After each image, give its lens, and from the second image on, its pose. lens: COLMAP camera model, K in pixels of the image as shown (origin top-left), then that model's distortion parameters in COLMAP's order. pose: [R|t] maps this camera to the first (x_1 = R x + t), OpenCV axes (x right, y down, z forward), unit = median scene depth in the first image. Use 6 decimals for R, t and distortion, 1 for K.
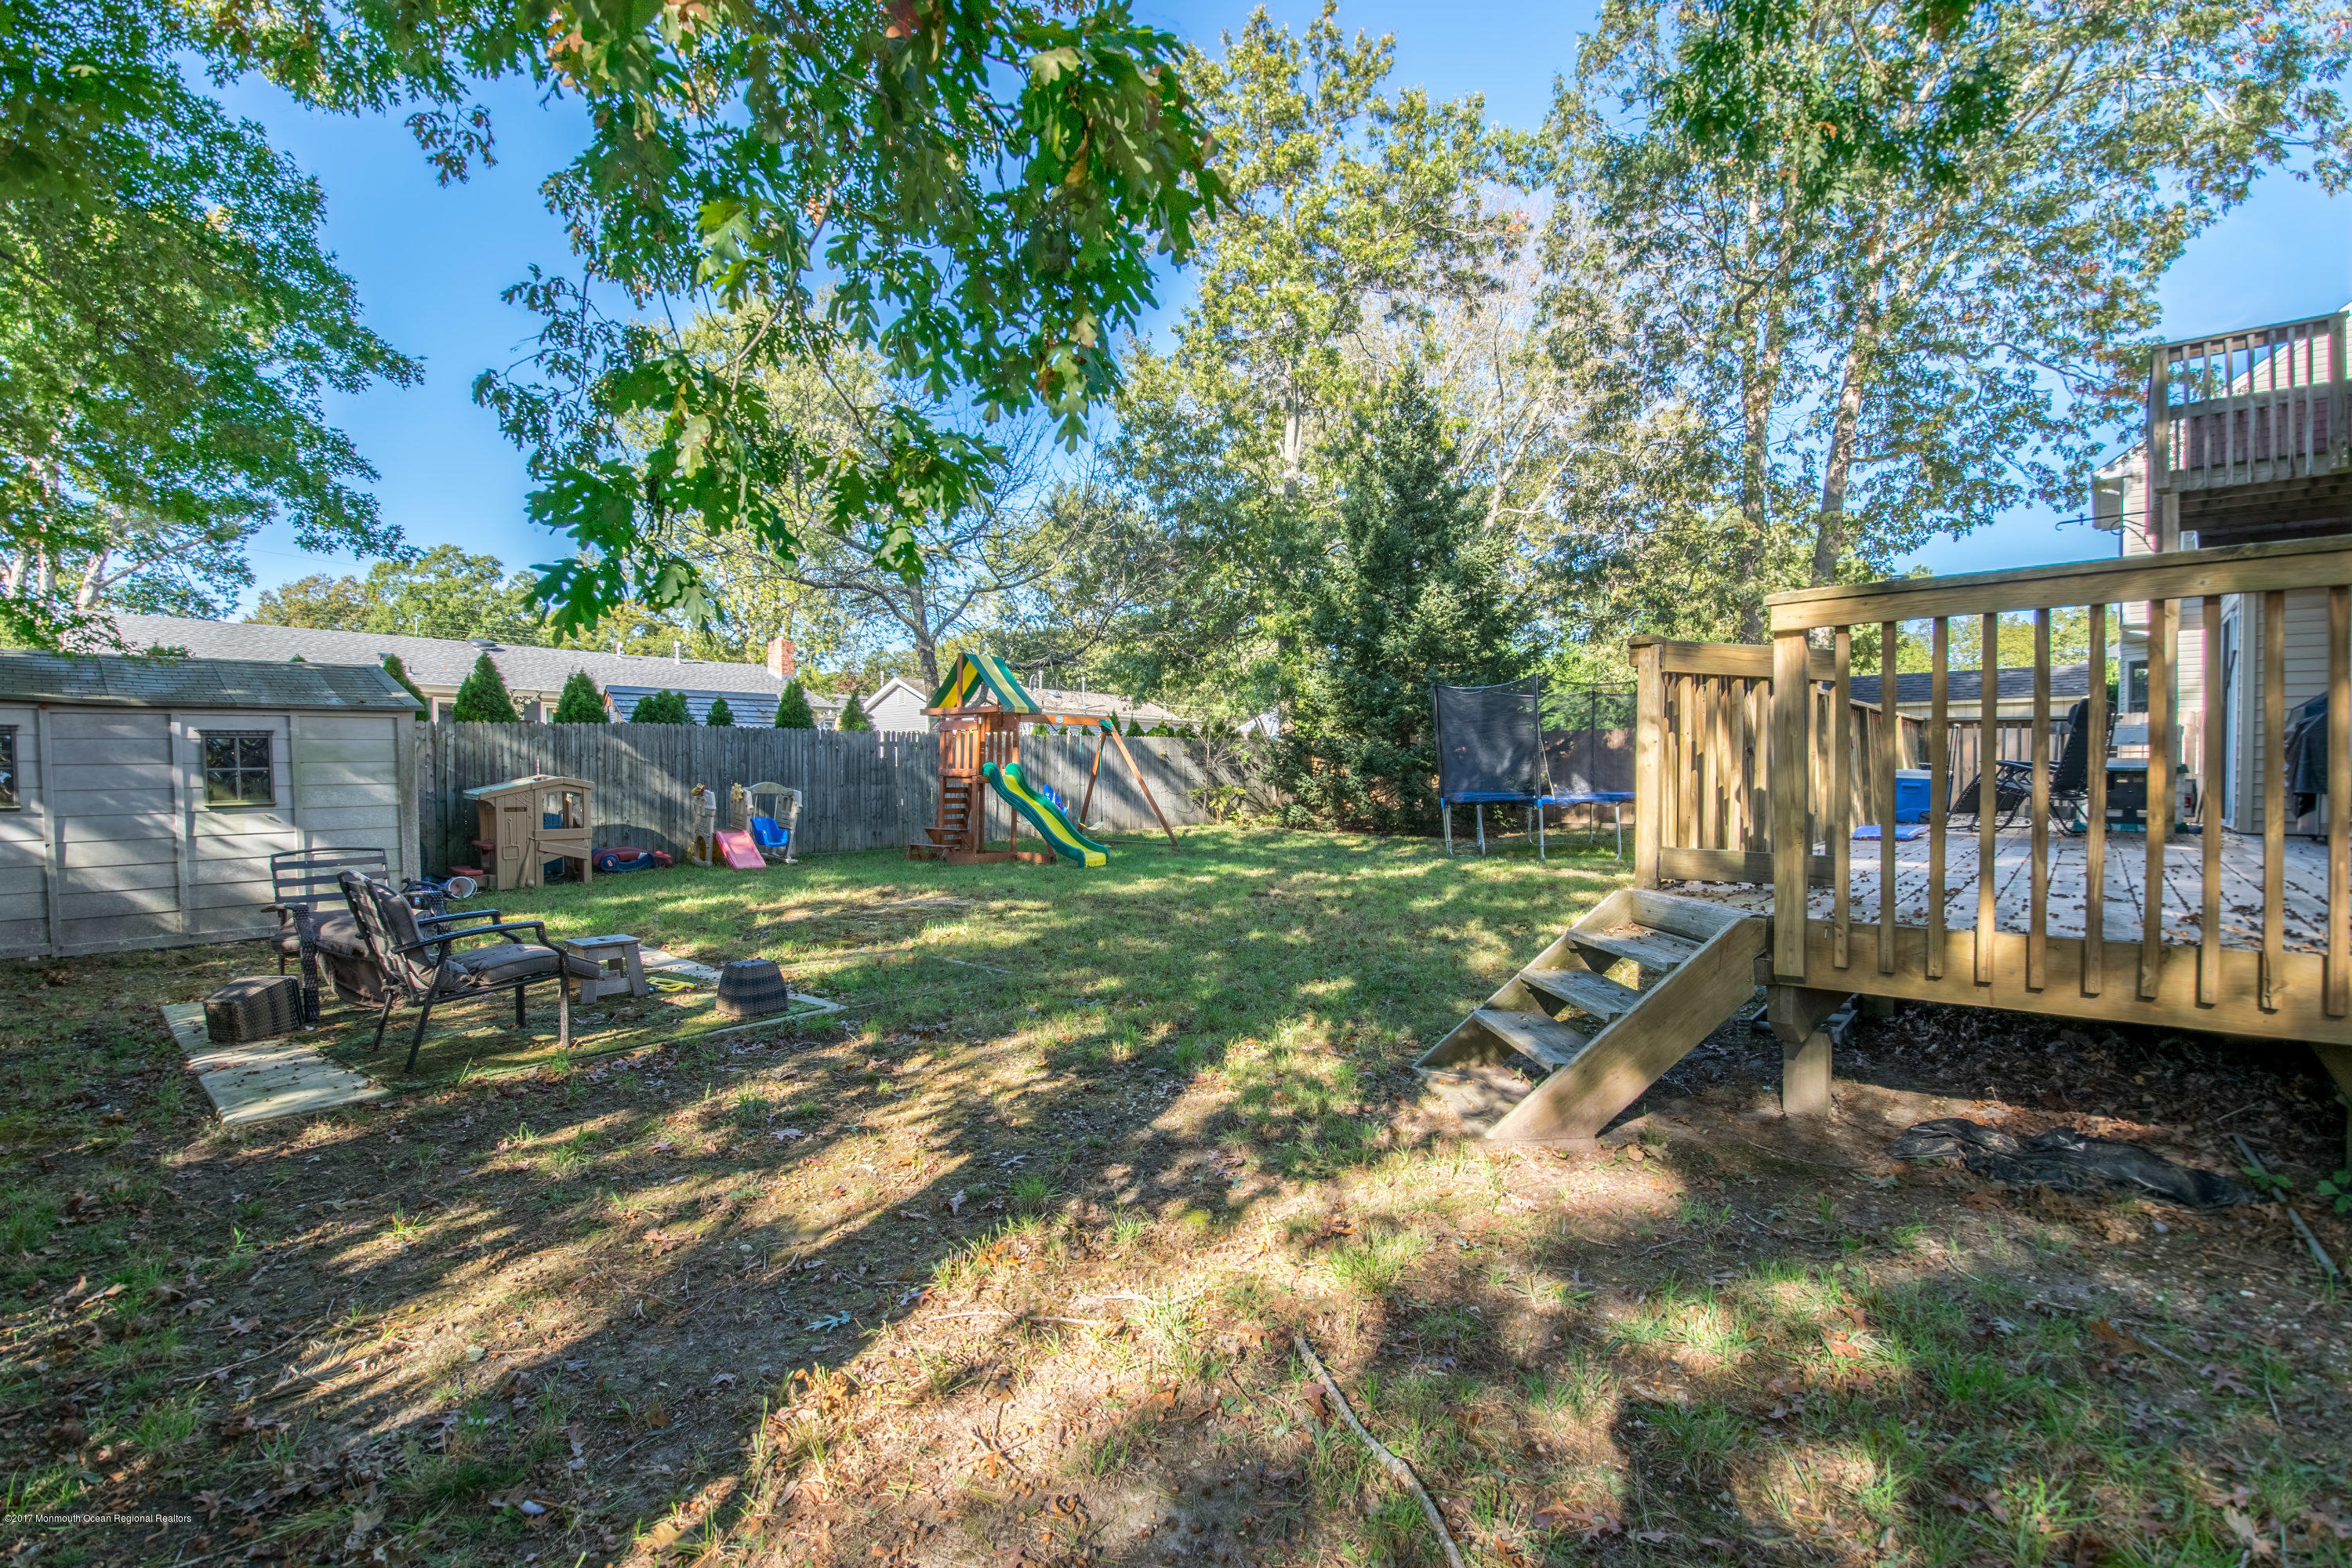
lens RADIAL K [[1034.1, 0, 1176.0], [0, 1034.1, 784.0], [0, 0, 1]] dist [-0.018398, -0.000301]
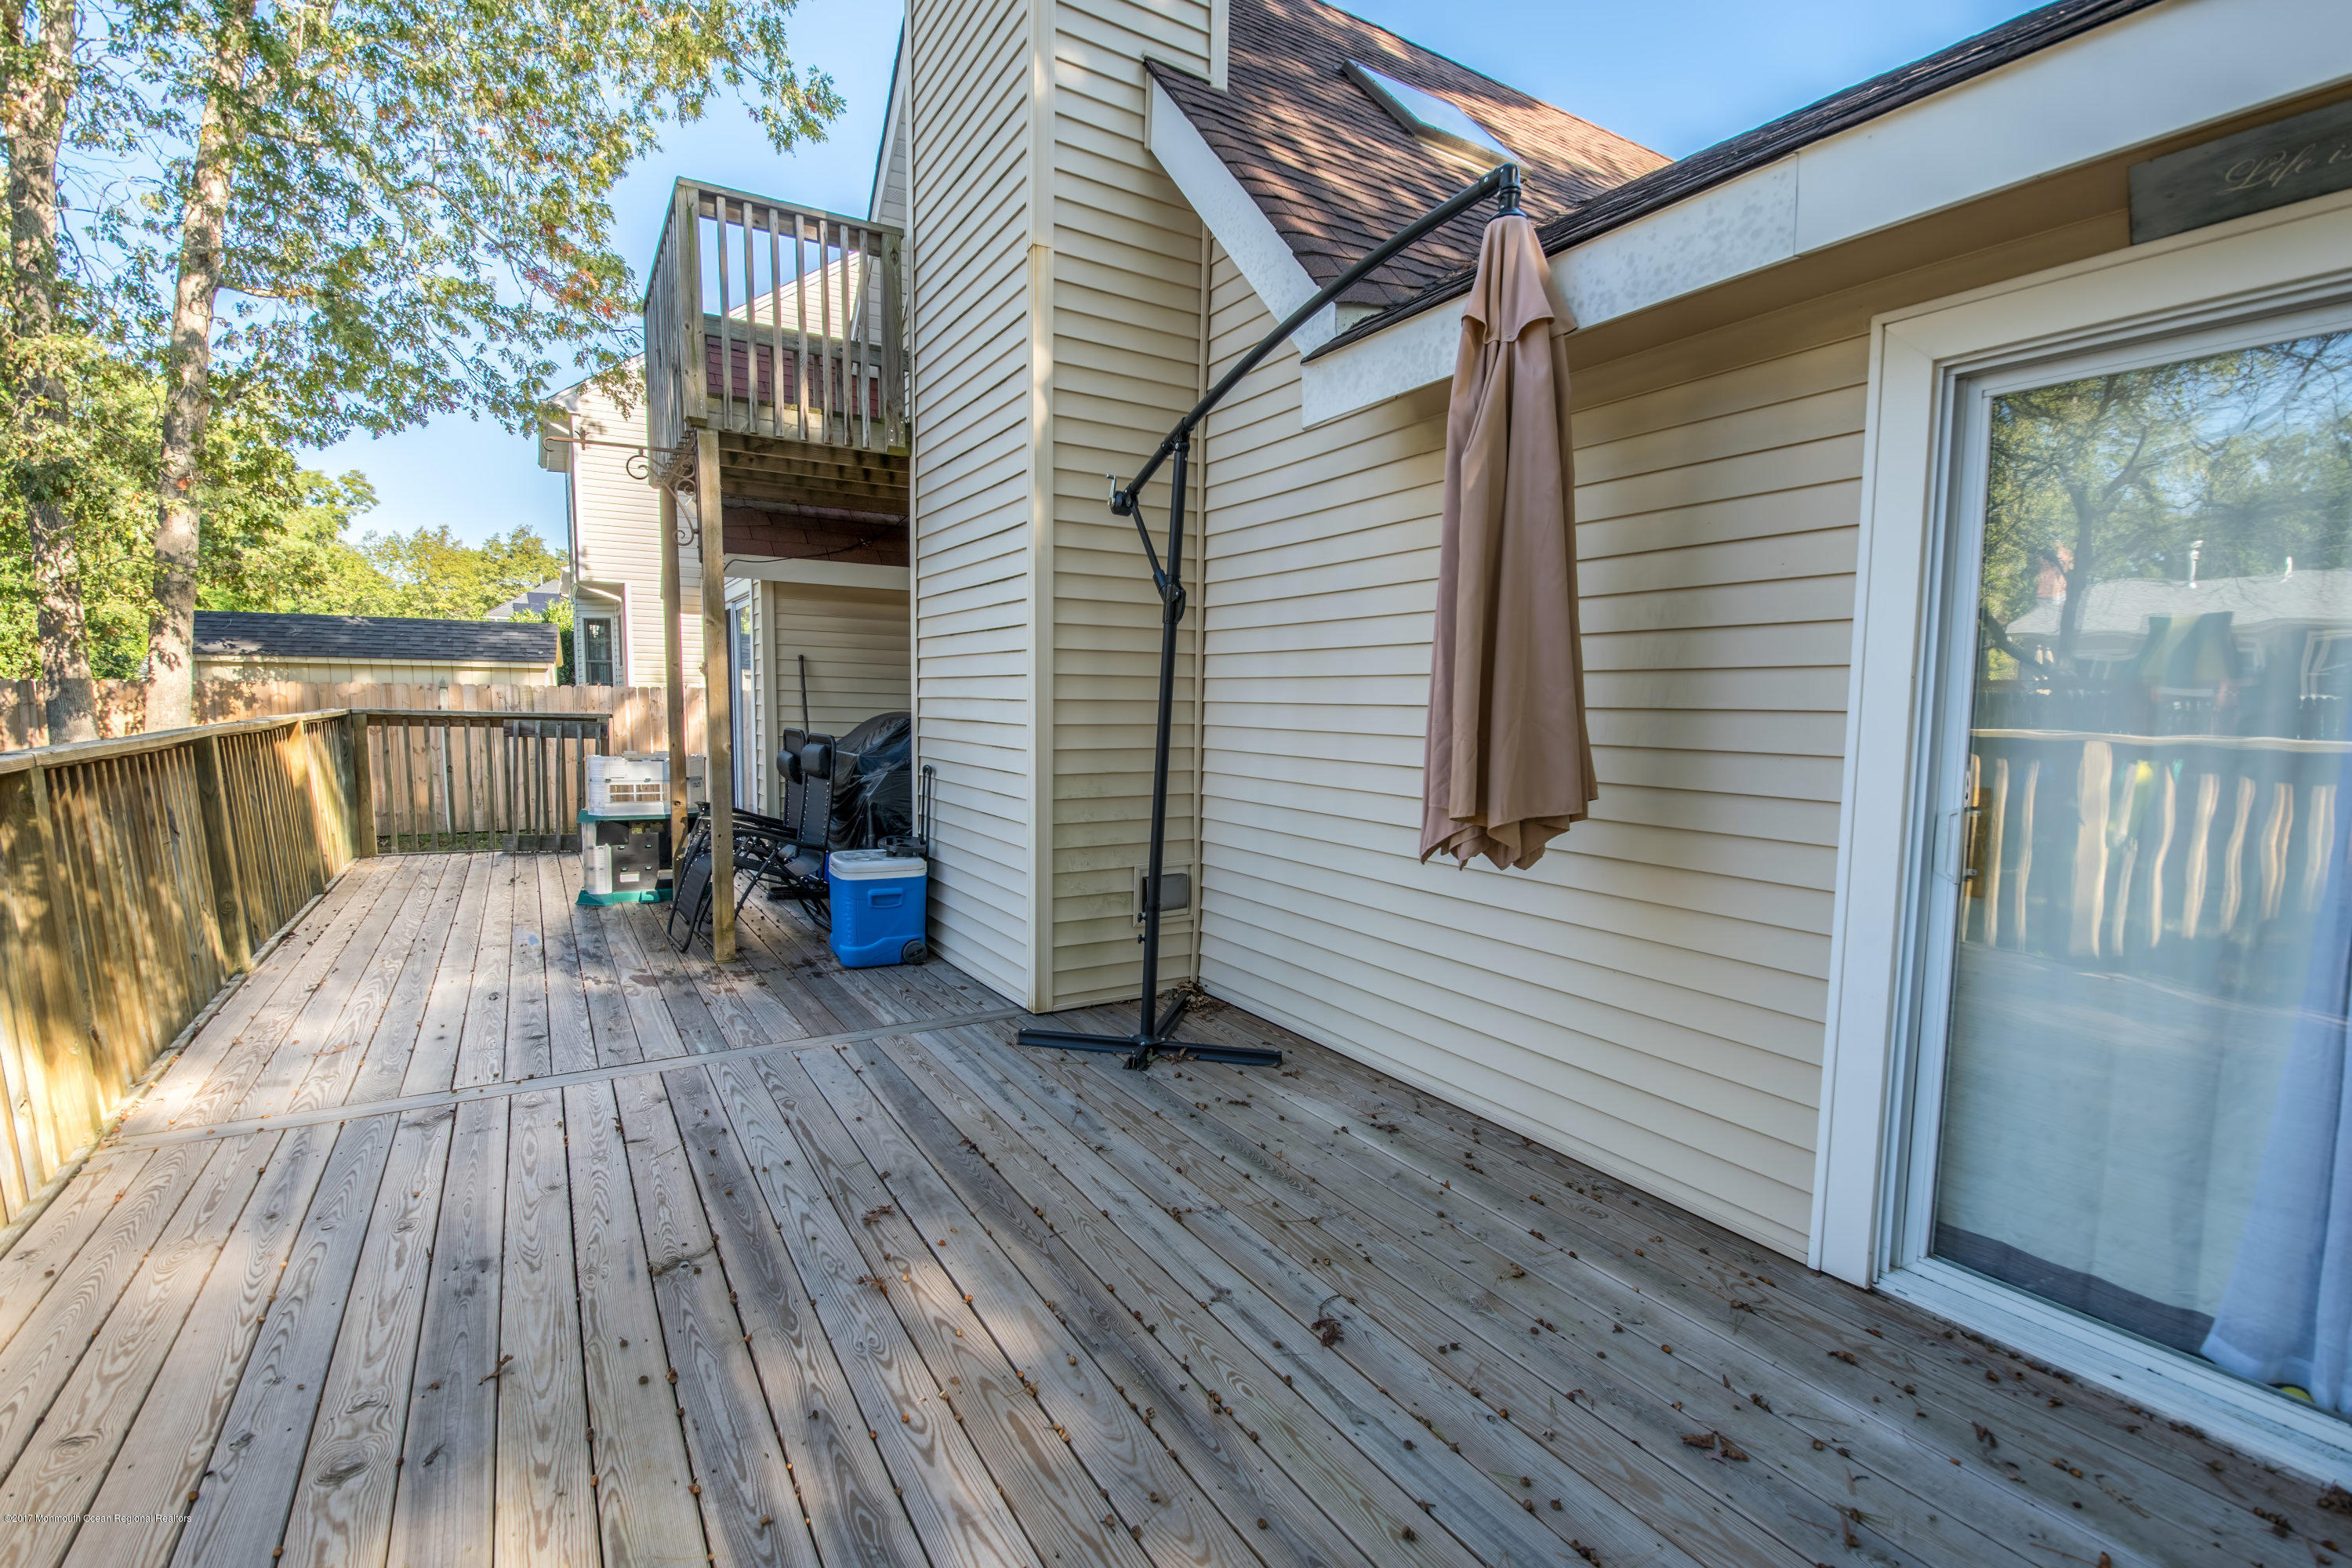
lens RADIAL K [[1034.1, 0, 1176.0], [0, 1034.1, 784.0], [0, 0, 1]] dist [-0.018398, -0.000301]
pose [[0.280336, -0.081091, 0.956471, 0.225725], [-0.000765, 0.996406, 0.084701, -0.063772], [-0.959902, -0.024476, 0.279266, 0.271081]]
